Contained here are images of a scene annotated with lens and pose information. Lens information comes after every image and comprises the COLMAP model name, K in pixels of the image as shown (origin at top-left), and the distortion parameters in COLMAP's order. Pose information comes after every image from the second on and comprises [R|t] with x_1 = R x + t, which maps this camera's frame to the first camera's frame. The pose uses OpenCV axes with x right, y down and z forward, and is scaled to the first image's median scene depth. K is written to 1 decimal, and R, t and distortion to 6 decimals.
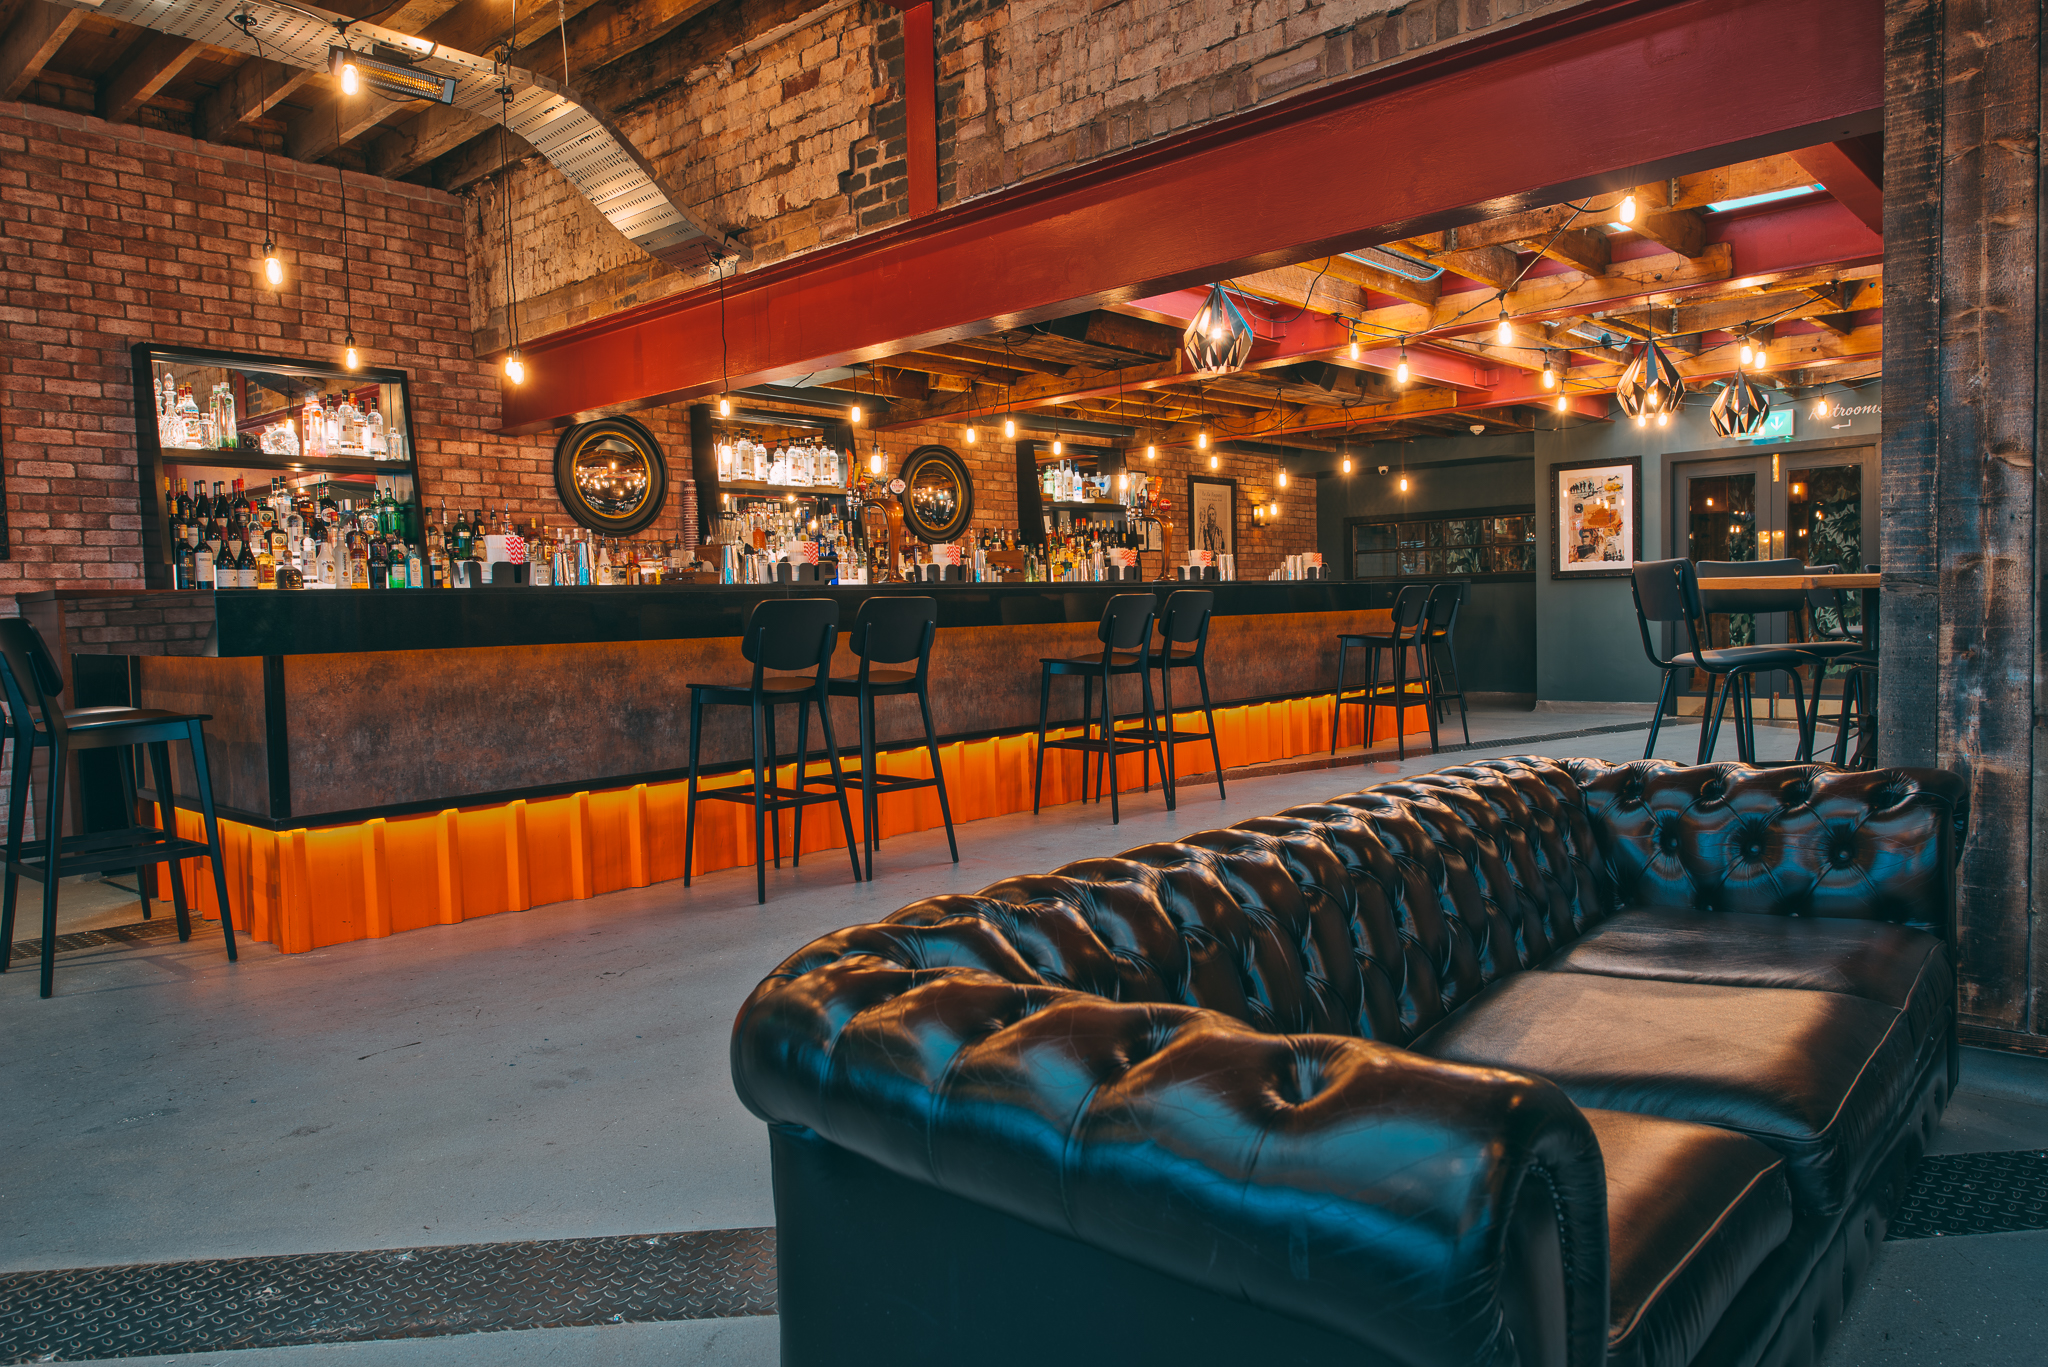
lens RADIAL K [[1415.4, 0, 1031.1], [0, 1415.4, 688.1], [0, 0, 1]] dist [0.006107, -0.004401]
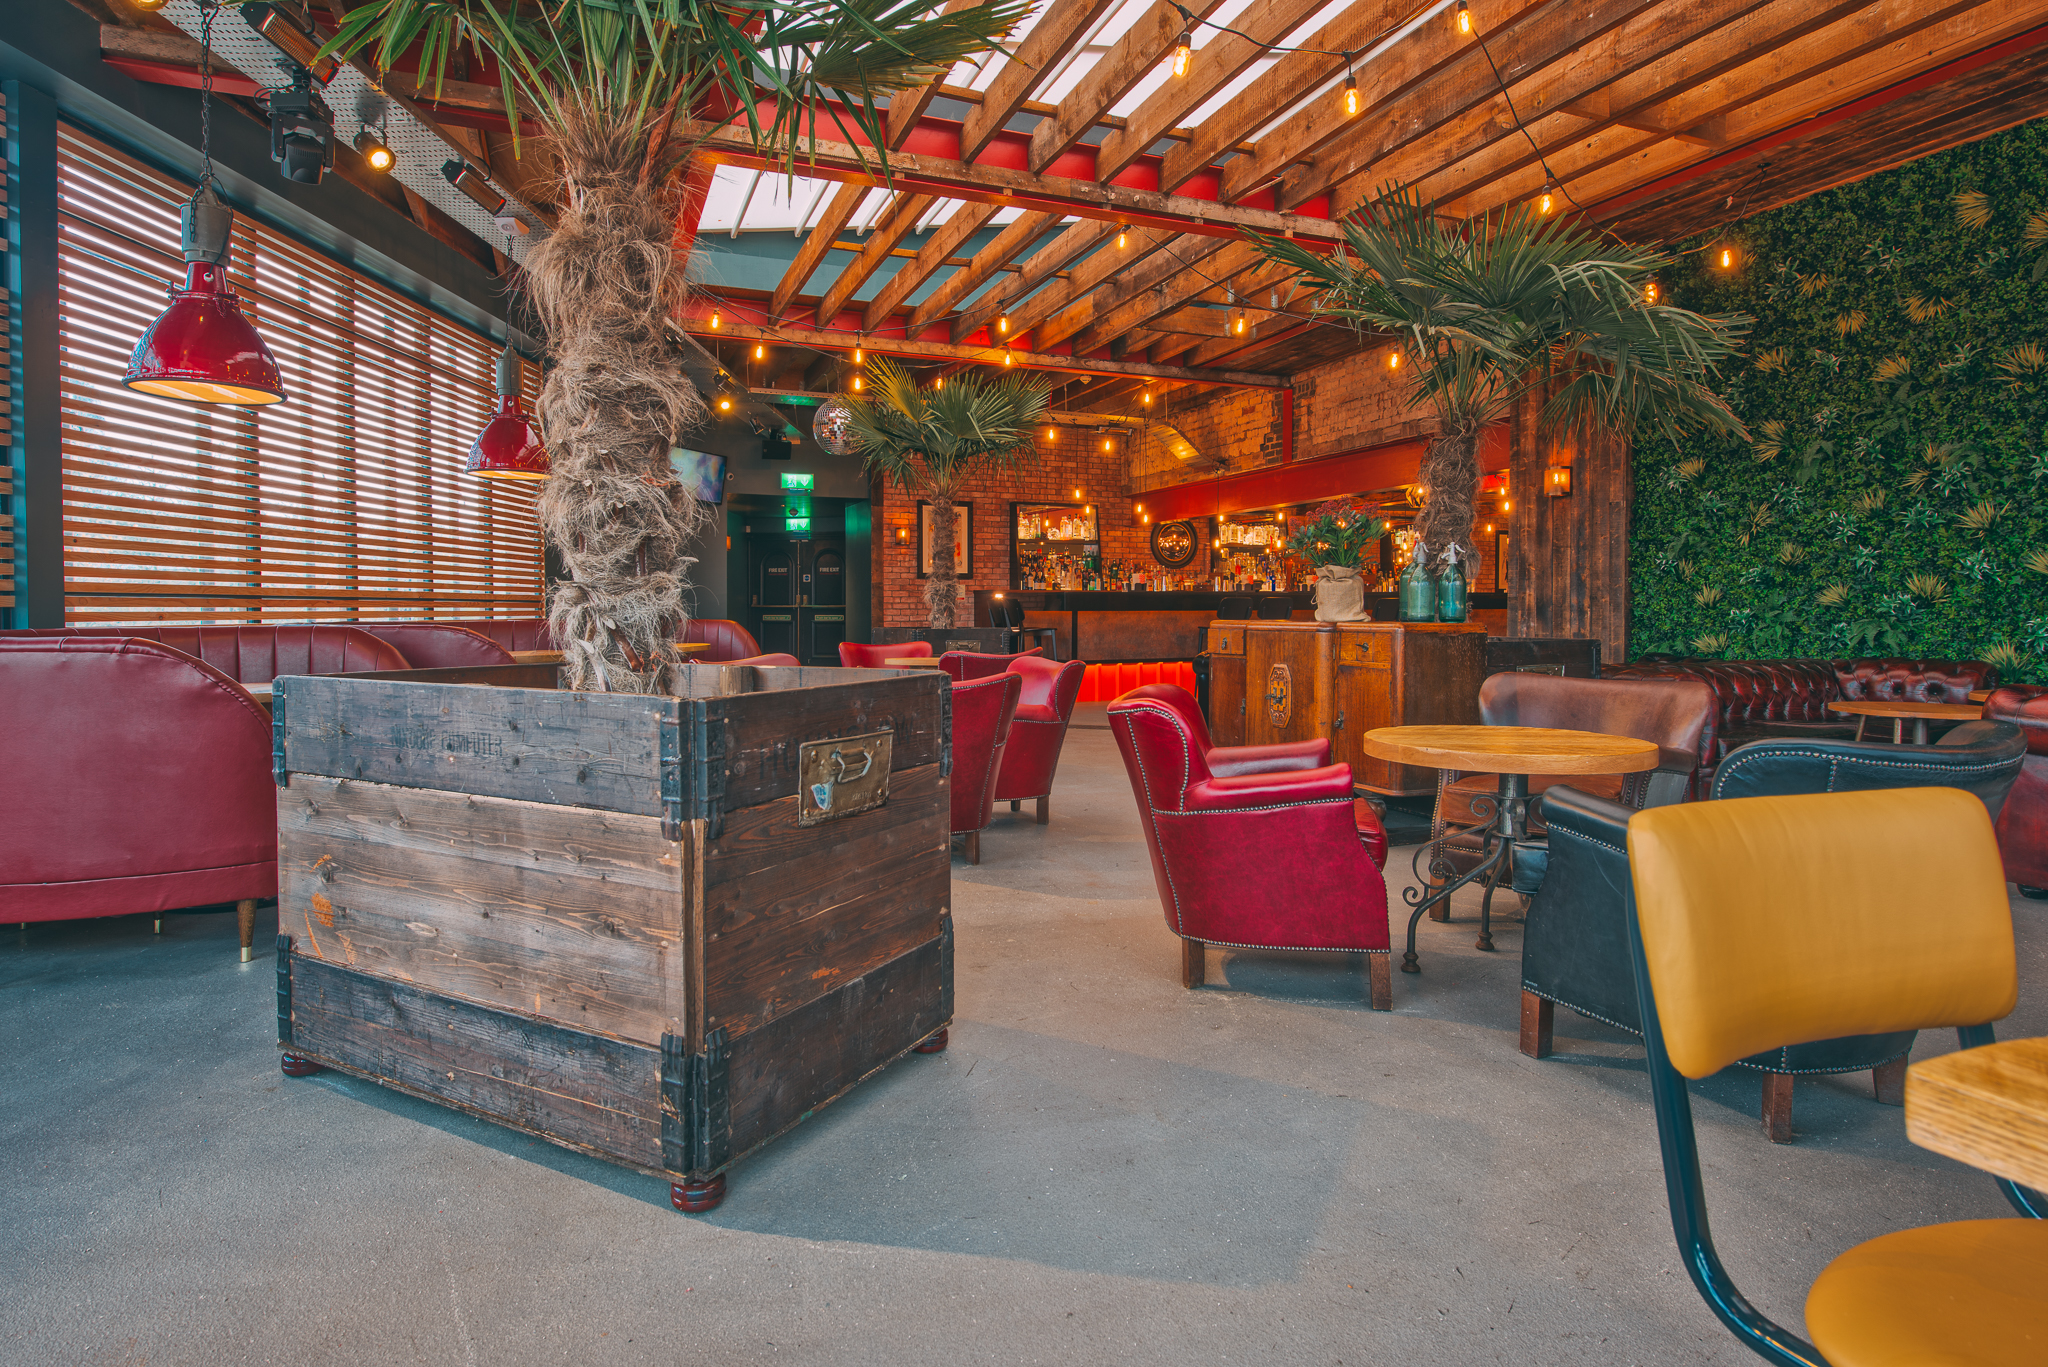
lens RADIAL K [[1055.0, 0, 1016.1], [0, 1055.0, 634.8], [0, 0, 1]] dist [-0.002760, -0.002540]
pose [[0.909961, 0.034410, -0.413263, 0.241492], [-0.045069, 0.998855, -0.016068, 0.051363], [0.412237, 0.033246, 0.910470, -0.867790]]
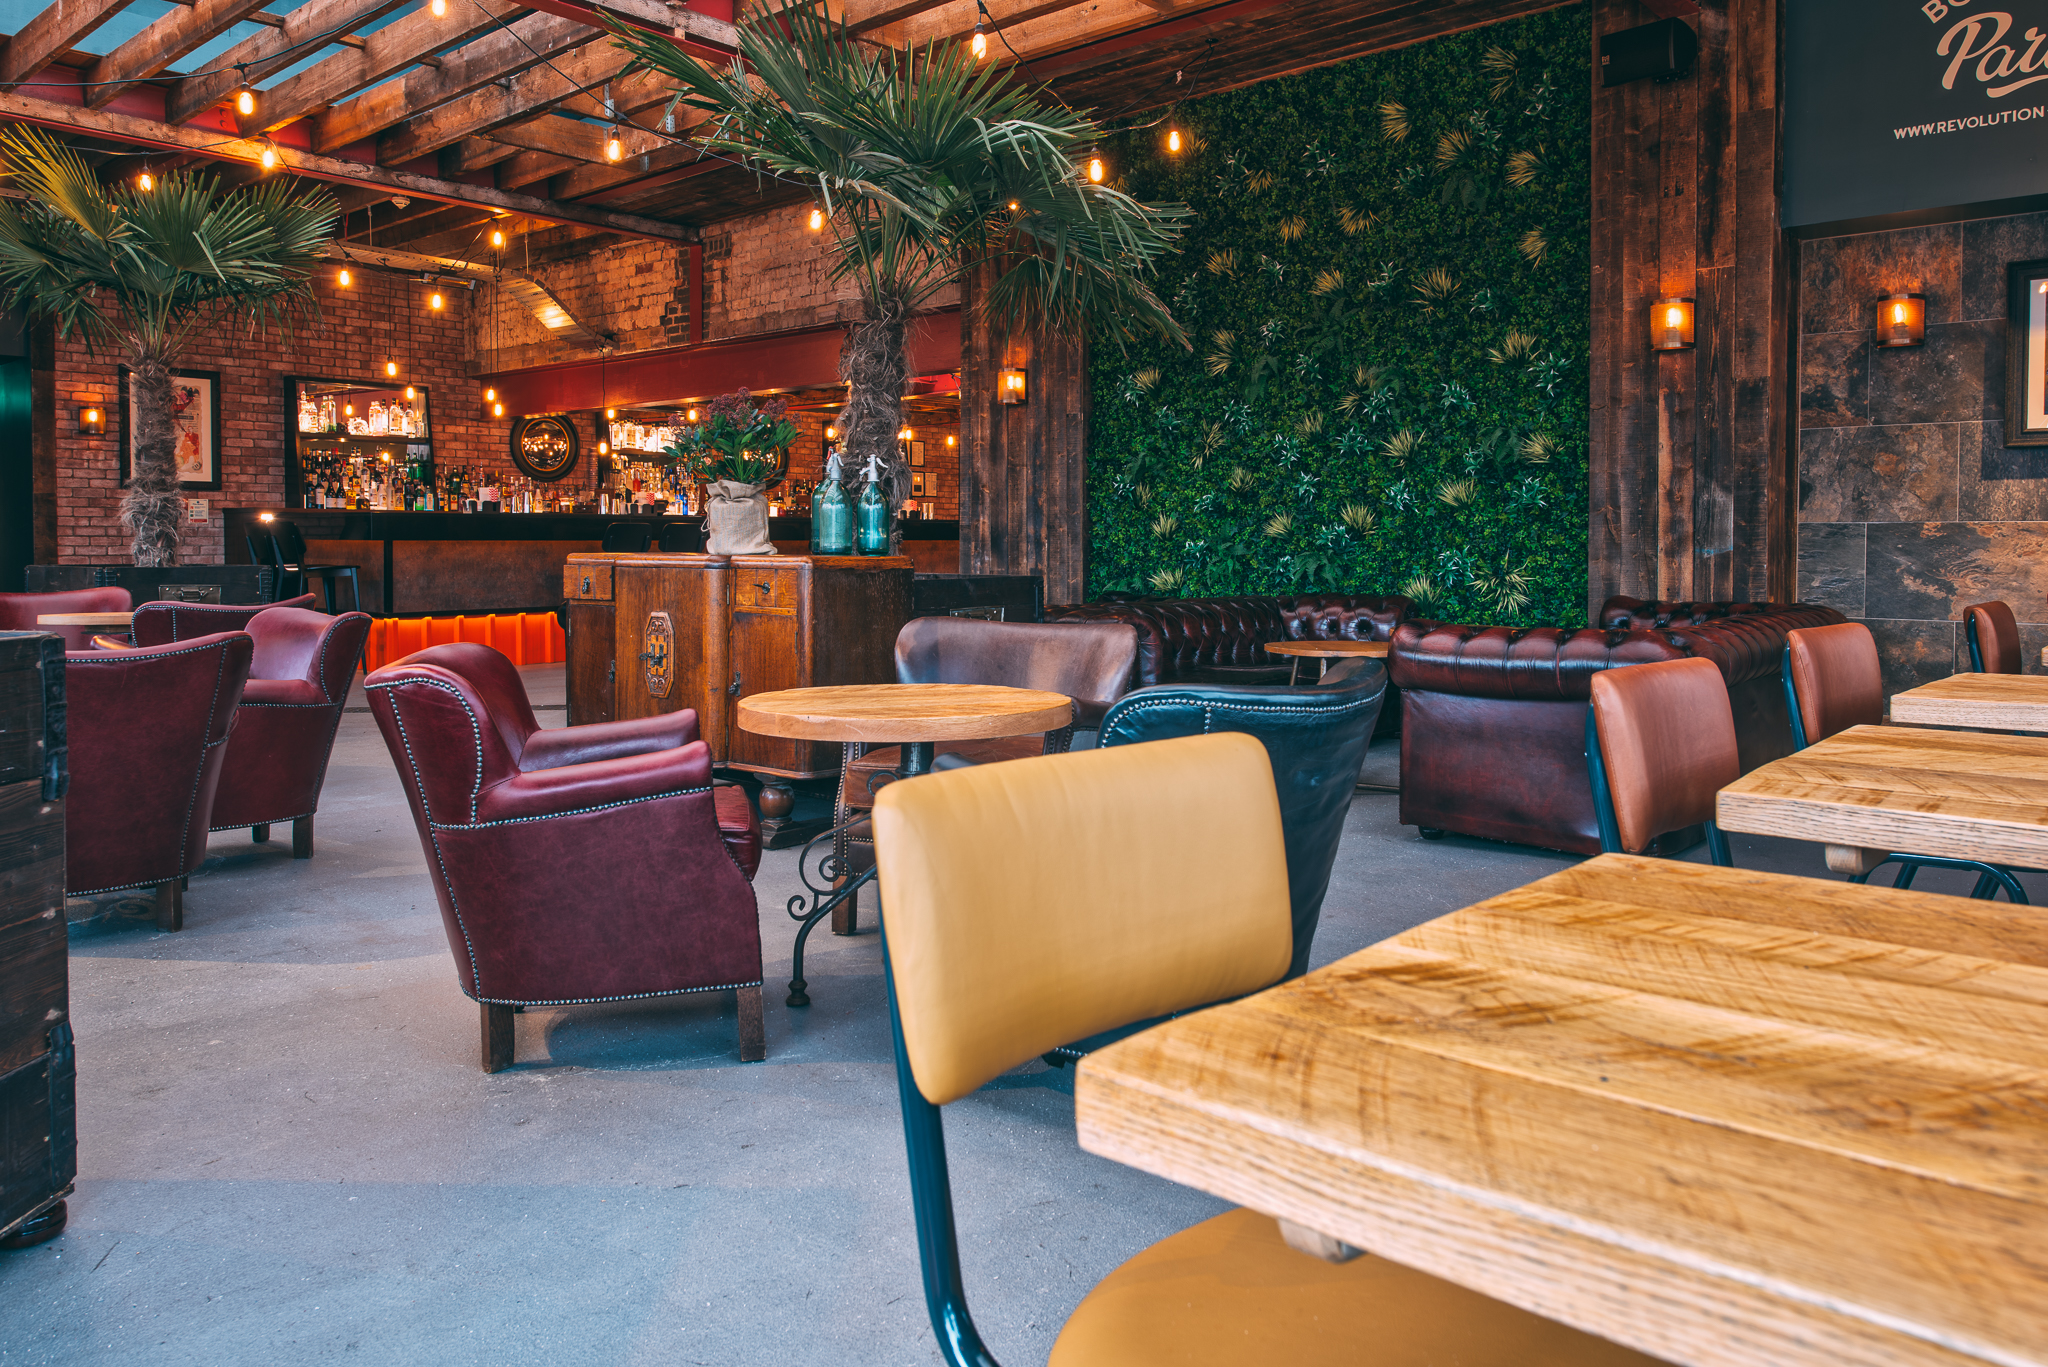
lens RADIAL K [[1415.4, 0, 1009.6], [0, 1415.4, 583.8], [0, 0, 1]] dist [0.006107, -0.004401]
pose [[0.999198, 0.027789, 0.028825, 0.262686], [-0.027049, 0.999302, -0.025755, 0.050994], [-0.029521, 0.024955, 0.999253, -0.859914]]
